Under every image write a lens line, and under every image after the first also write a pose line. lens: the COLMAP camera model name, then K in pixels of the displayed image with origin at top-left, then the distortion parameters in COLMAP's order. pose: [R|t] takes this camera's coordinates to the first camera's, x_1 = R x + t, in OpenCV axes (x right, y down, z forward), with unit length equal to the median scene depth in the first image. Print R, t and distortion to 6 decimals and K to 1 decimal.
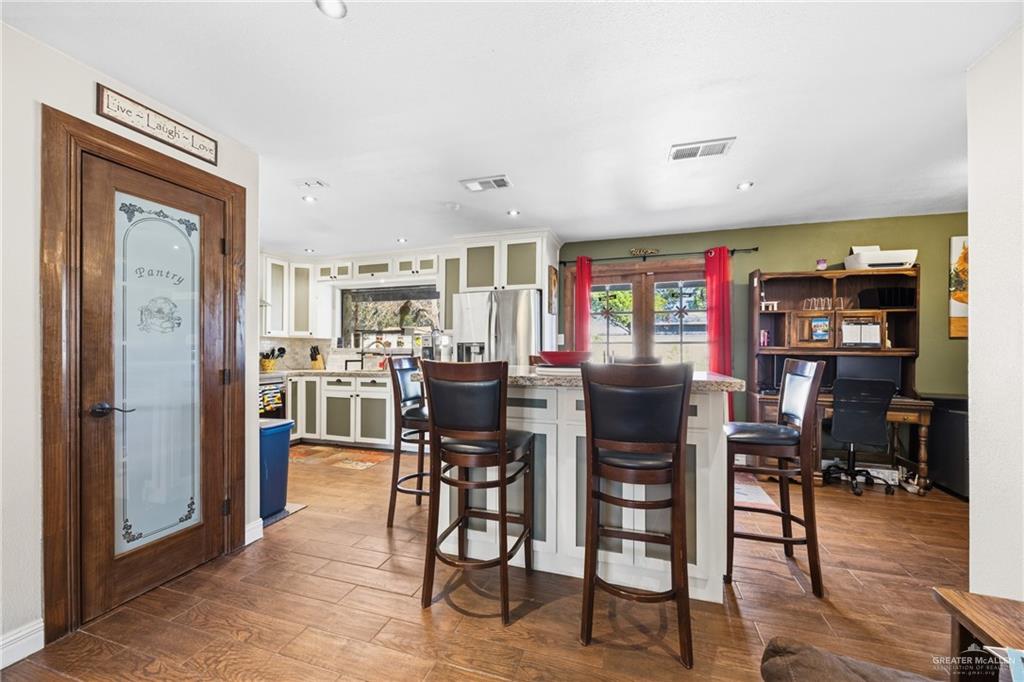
lens RADIAL K [[385.5, 0, 511.3], [0, 385.5, 352.6], [0, 0, 1]] dist [0.000308, 0.000149]
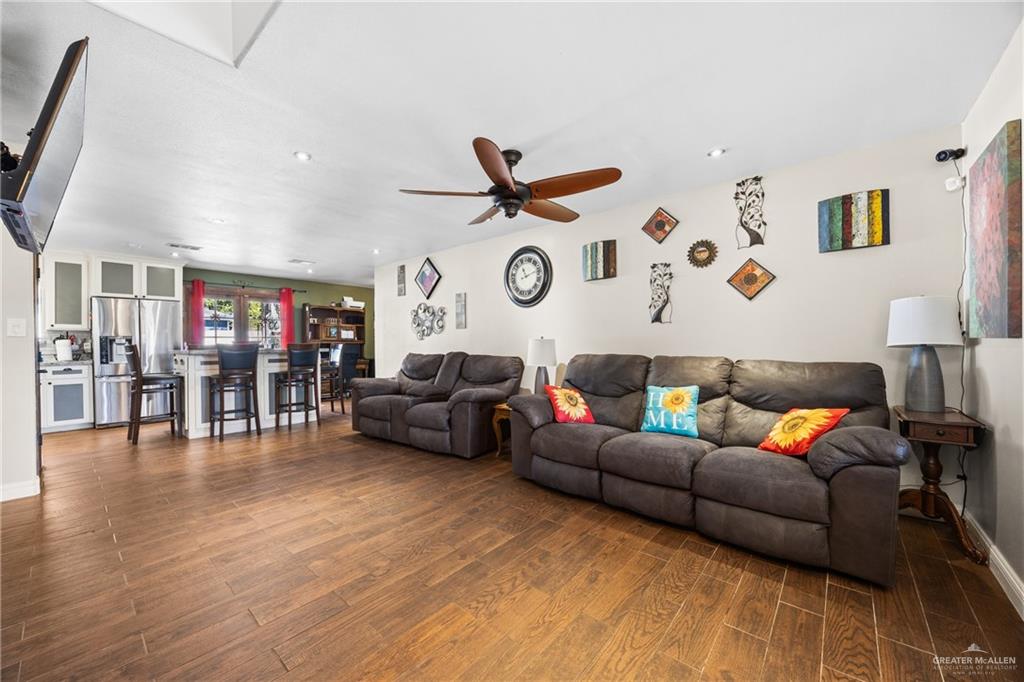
lens RADIAL K [[400.1, 0, 506.2], [0, 400.1, 336.4], [0, 0, 1]] dist [-0.002057, -0.000147]
pose [[0.408591, 0.008115, 0.912681, -0.947378], [0.018581, 0.999679, -0.017207, 0.024408], [-0.912528, 0.023989, 0.408309, -0.905899]]
